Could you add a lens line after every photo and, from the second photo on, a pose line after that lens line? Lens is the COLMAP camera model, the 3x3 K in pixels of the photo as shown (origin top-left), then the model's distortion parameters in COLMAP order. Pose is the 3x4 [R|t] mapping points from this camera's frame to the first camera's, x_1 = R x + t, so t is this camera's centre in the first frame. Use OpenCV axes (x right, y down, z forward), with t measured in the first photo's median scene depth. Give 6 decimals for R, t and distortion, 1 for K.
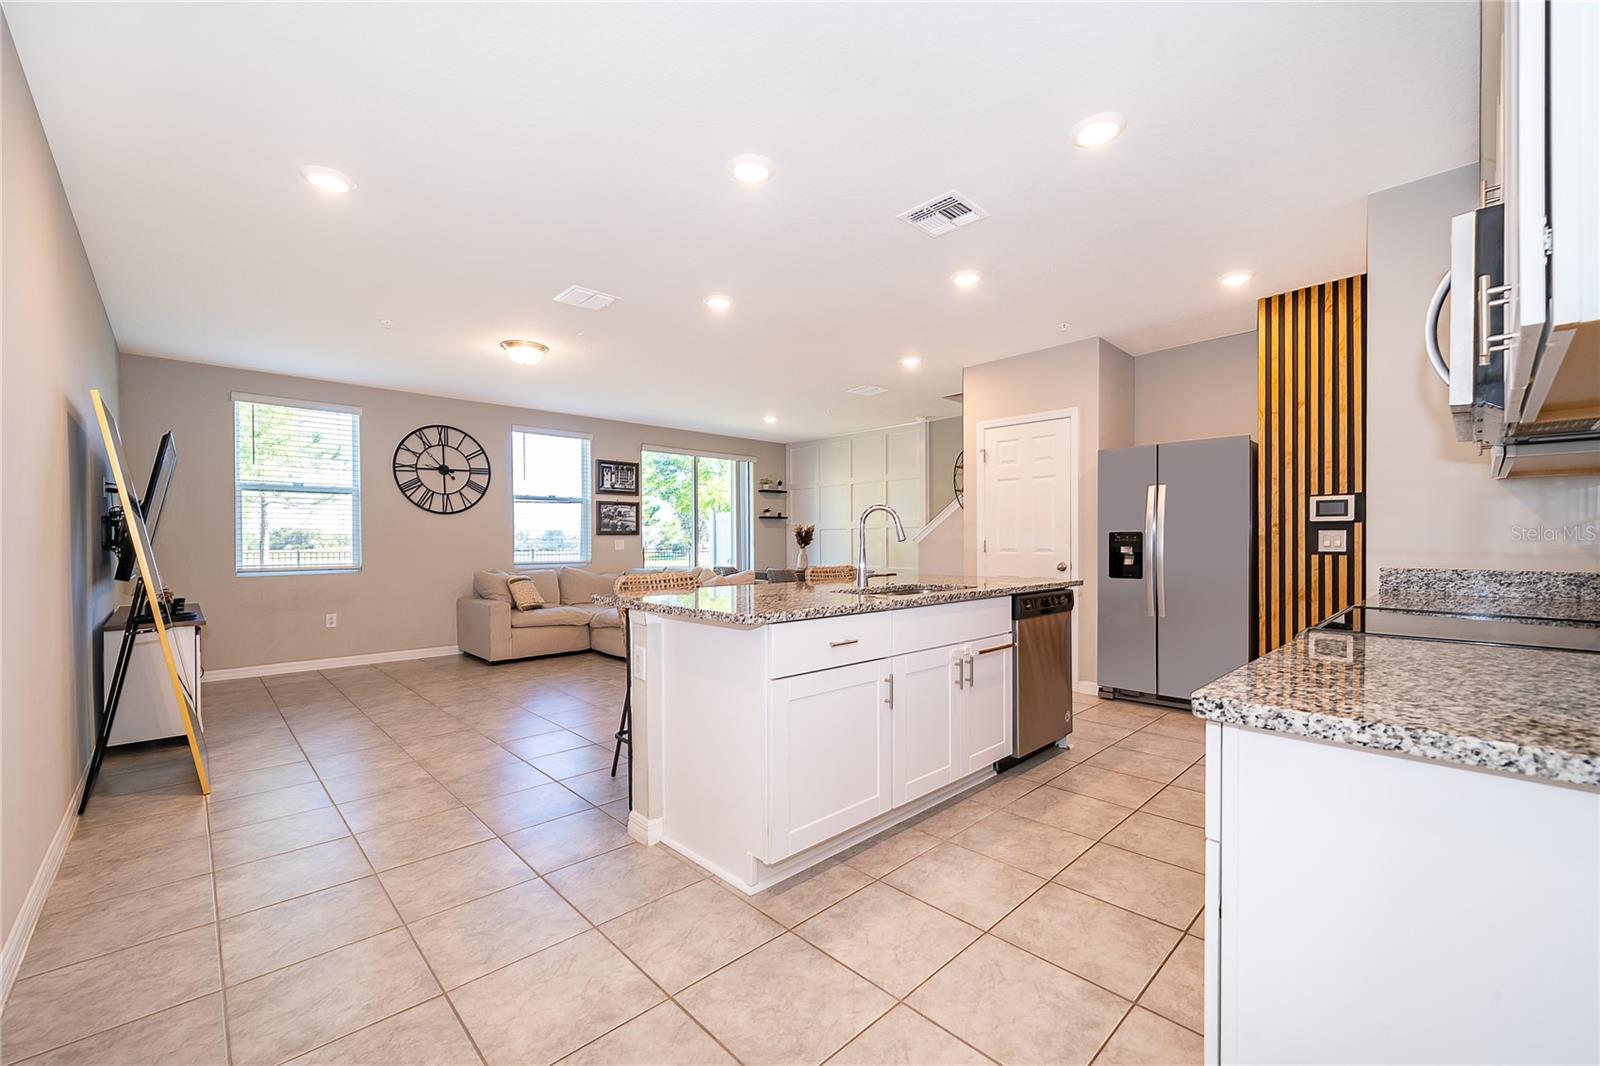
lens RADIAL K [[646.9, 0, 797.2], [0, 646.9, 548.2], [0, 0, 1]] dist [-0.000866, 0.000089]
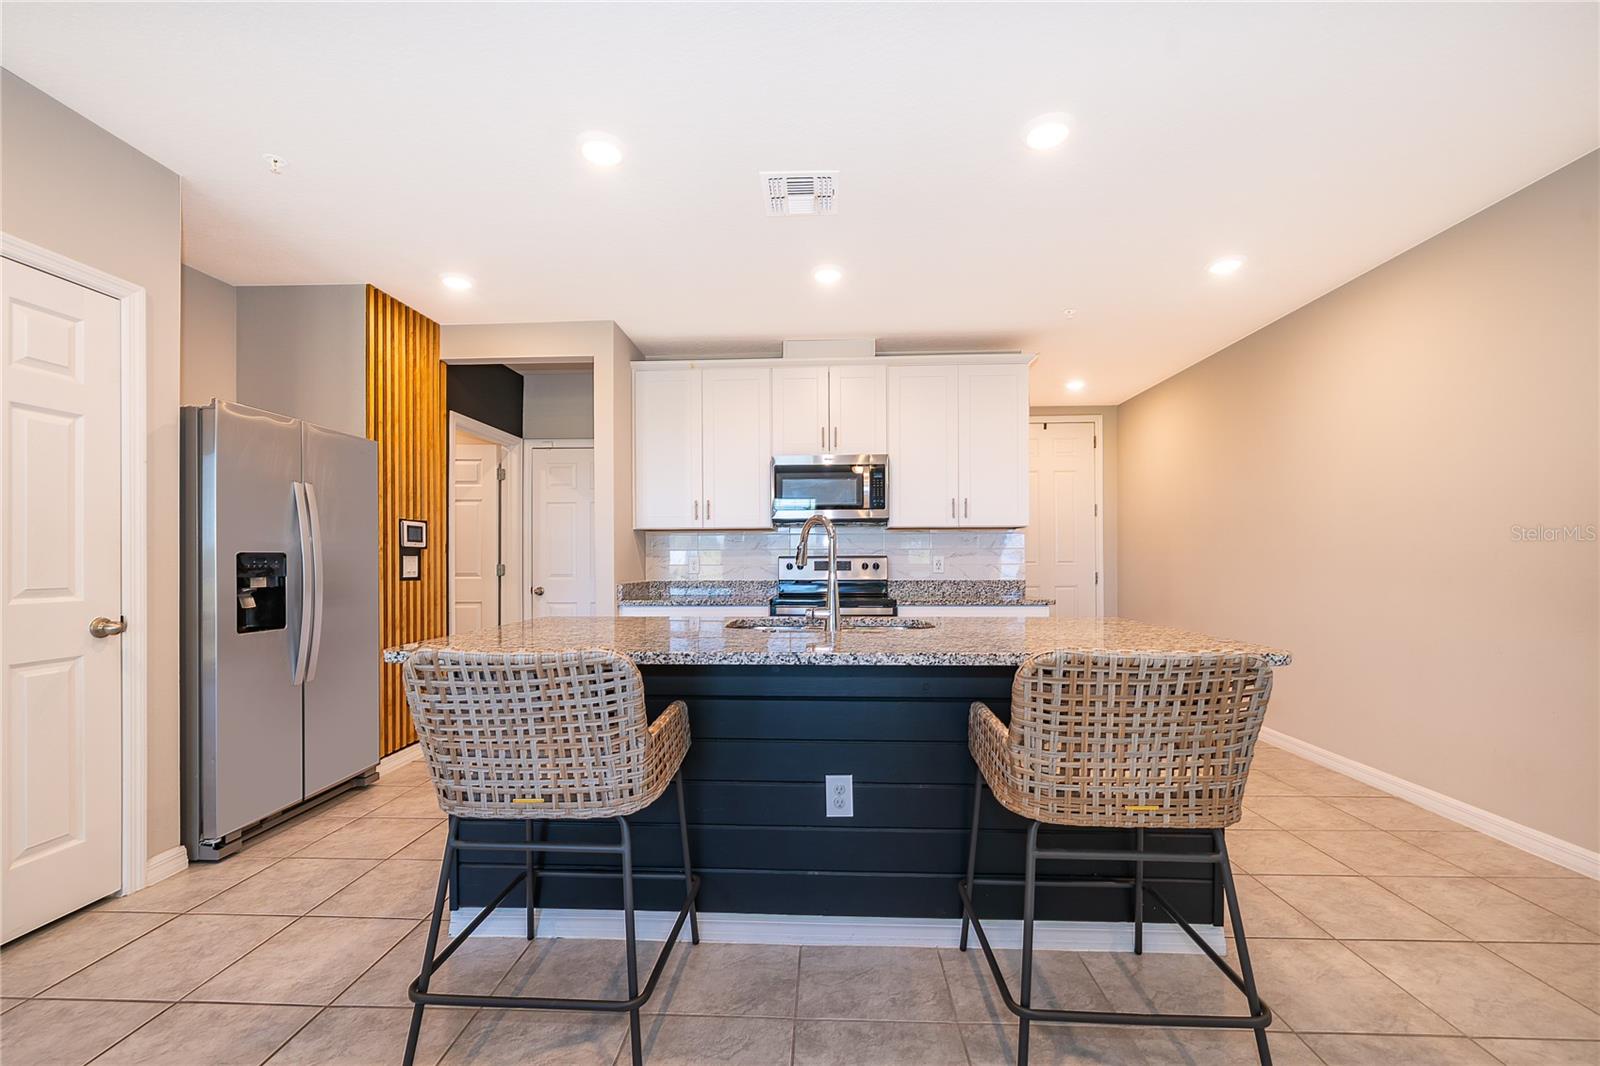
lens RADIAL K [[650.3, 0, 798.5], [0, 650.3, 557.8], [0, 0, 1]] dist [-0.000351, 0.000138]
pose [[-0.692954, 0.010088, 0.720911, -0.226055], [0.013469, 0.999909, -0.001044, -0.011132], [-0.720856, 0.008987, -0.693027, 0.910076]]
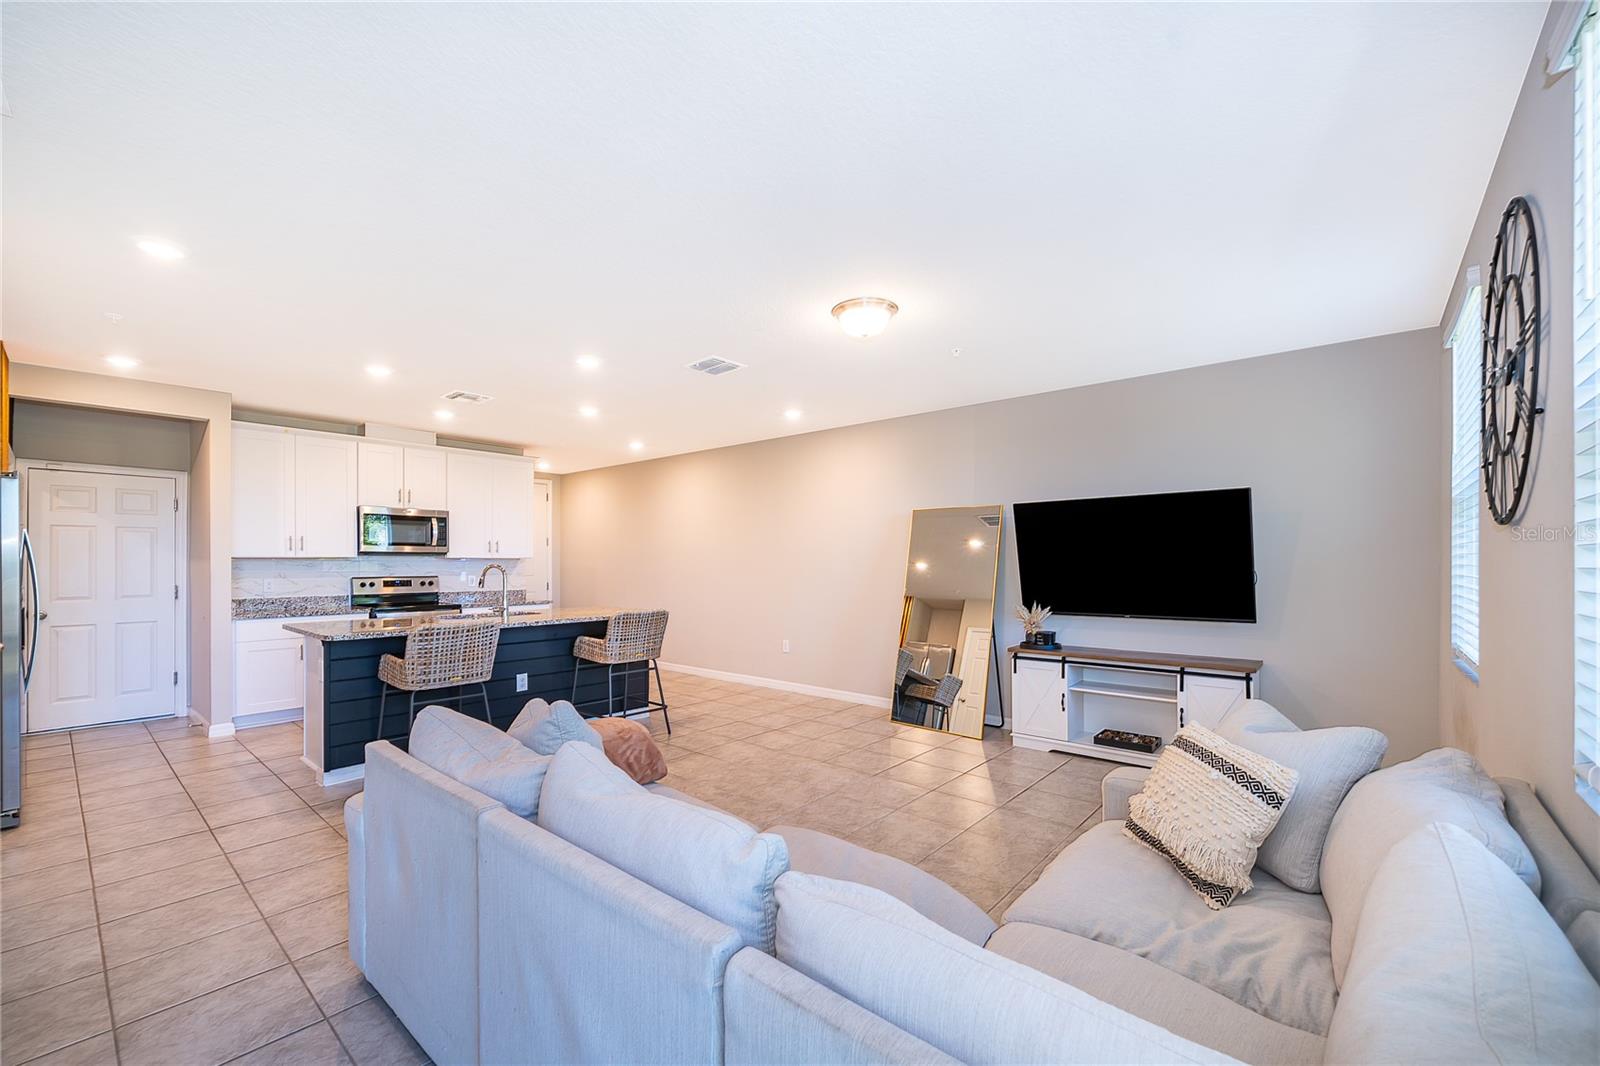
lens RADIAL K [[650.3, 0, 798.5], [0, 650.3, 557.8], [0, 0, 1]] dist [-0.000351, 0.000138]
pose [[-0.995070, 0.004513, -0.099070, -0.267535], [0.004211, 0.999986, 0.003259, -0.050413], [0.099083, 0.002826, -0.995075, 1.579490]]
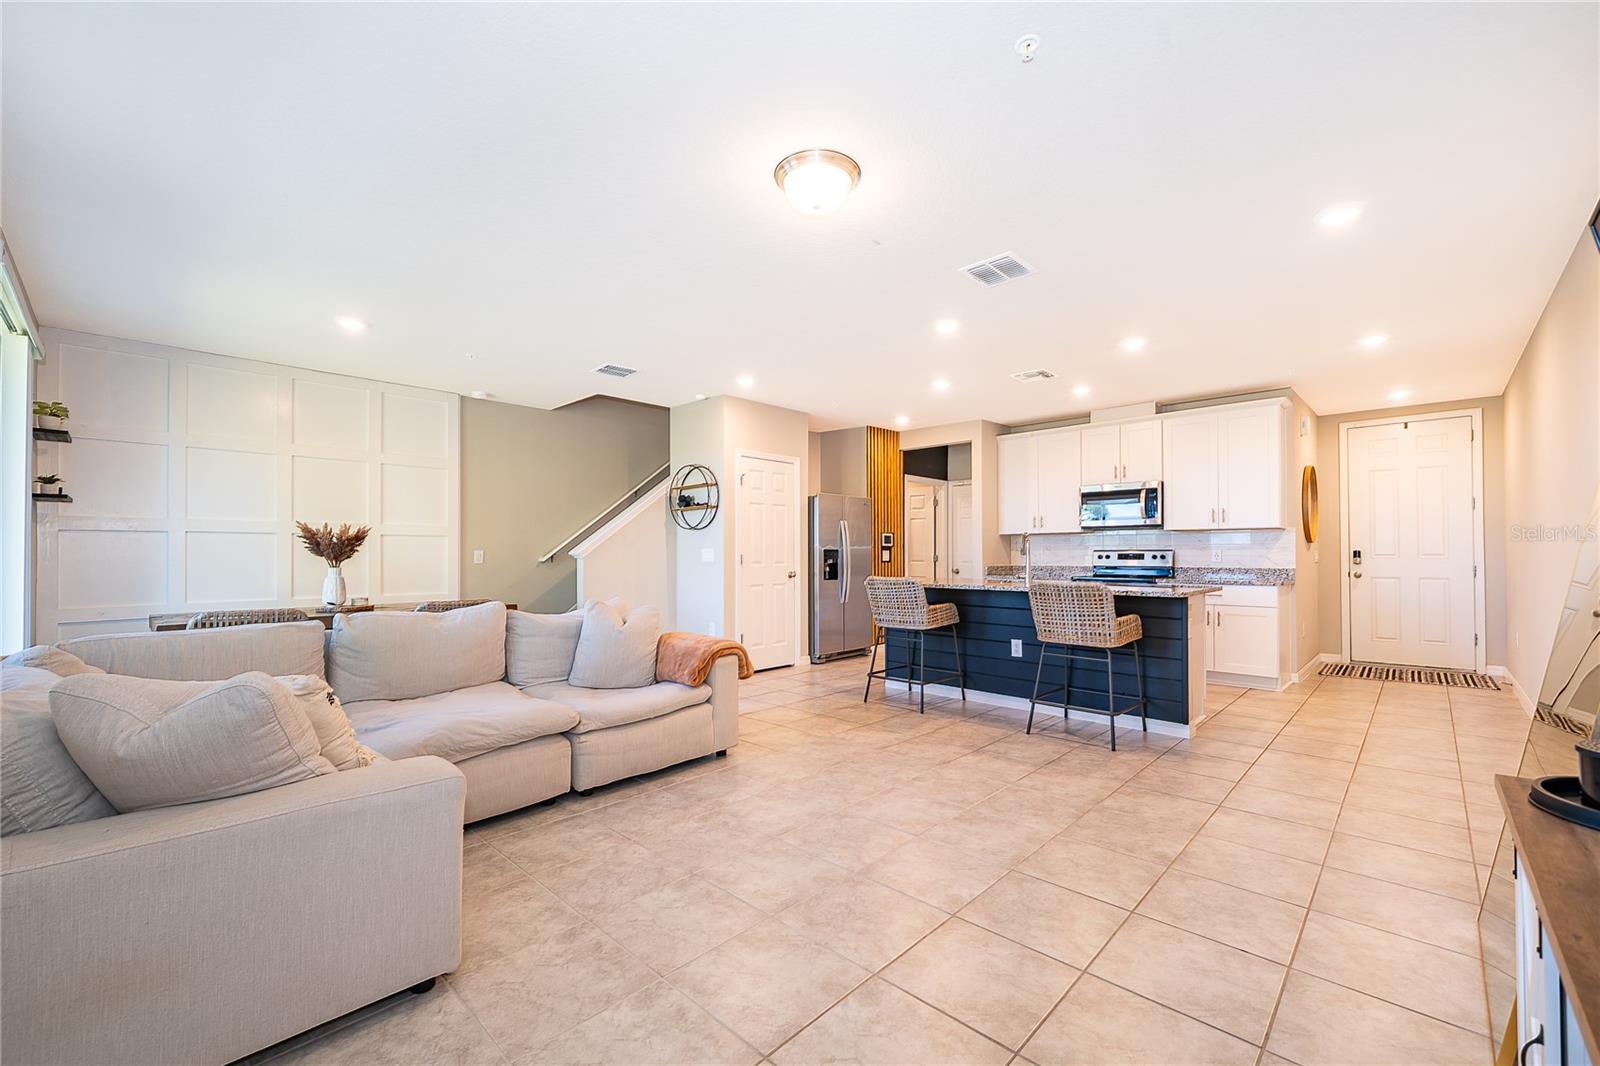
lens RADIAL K [[656.0, 0, 802.2], [0, 656.0, 549.5], [0, 0, 1]] dist [-0.001652, 0.000121]
pose [[-0.048260, 0.012337, 0.998759, -0.884390], [0.010501, 0.999875, -0.011843, -0.006159], [-0.998780, 0.009917, -0.048383, 0.981858]]
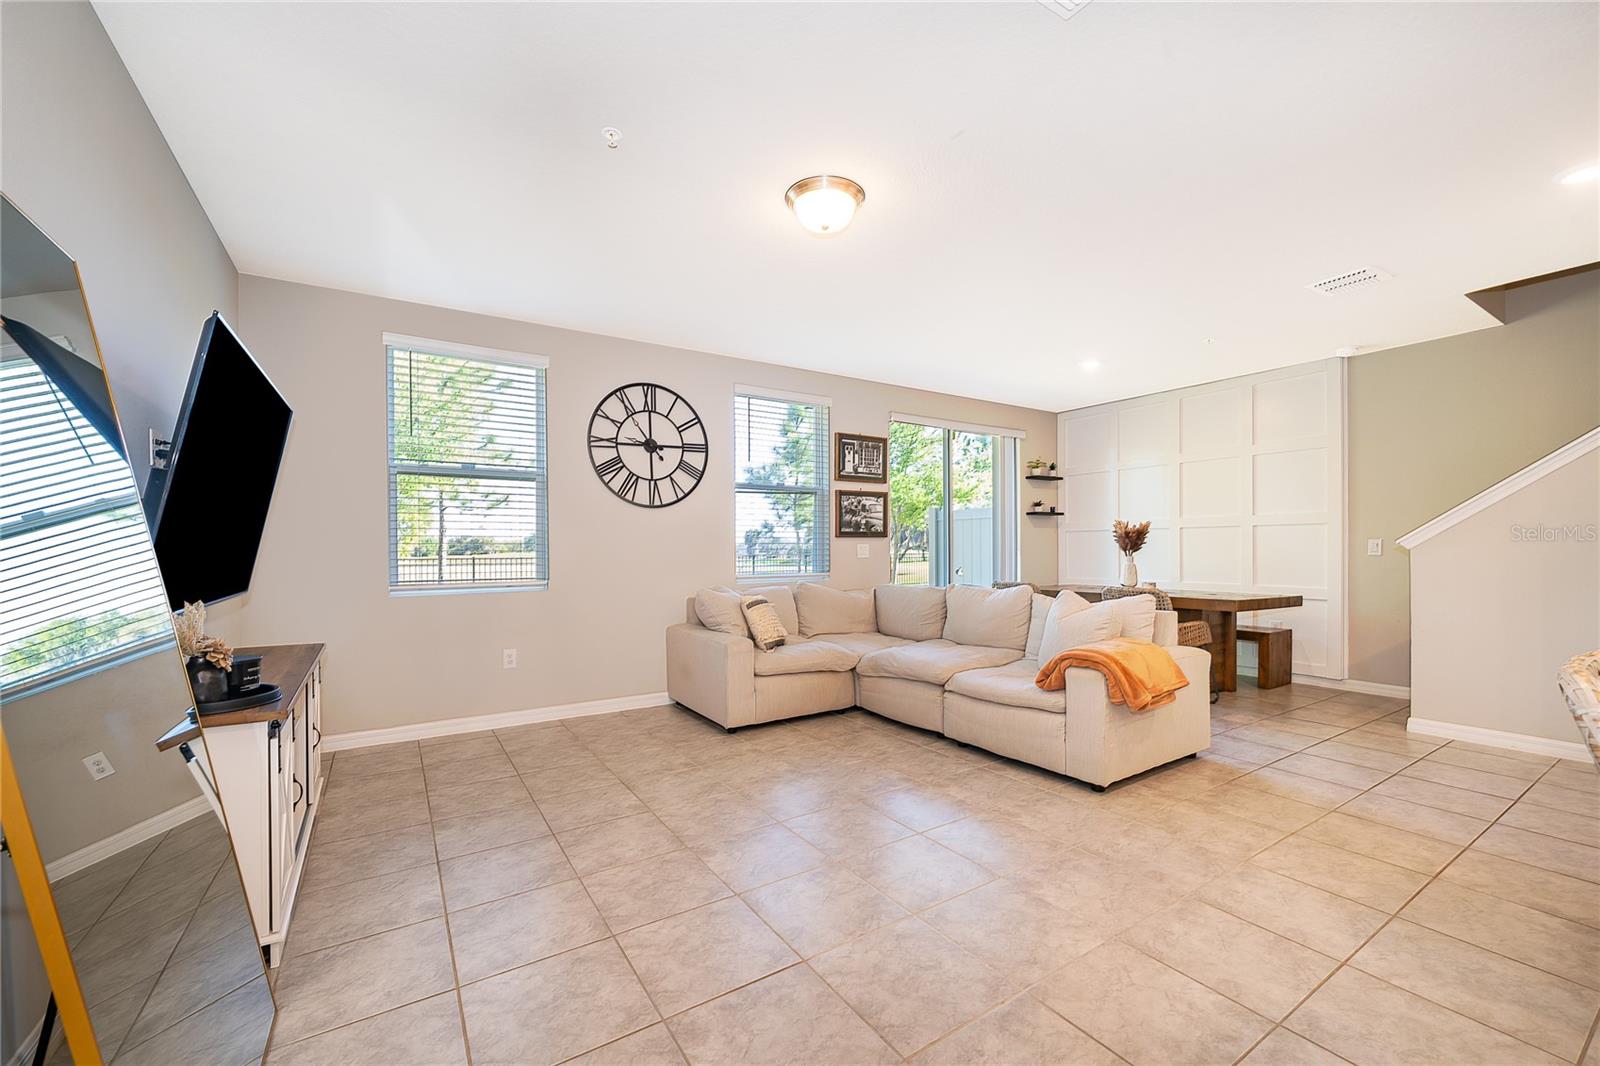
lens RADIAL K [[640.7, 0, 799.0], [0, 640.7, 553.9], [0, 0, 1]] dist [-0.001236, 0.000218]
pose [[0.982094, 0.000533, -0.188392, -0.319406], [-0.000495, 1.000000, 0.000245, -0.002800], [0.188392, -0.000148, 0.982094, 0.426807]]
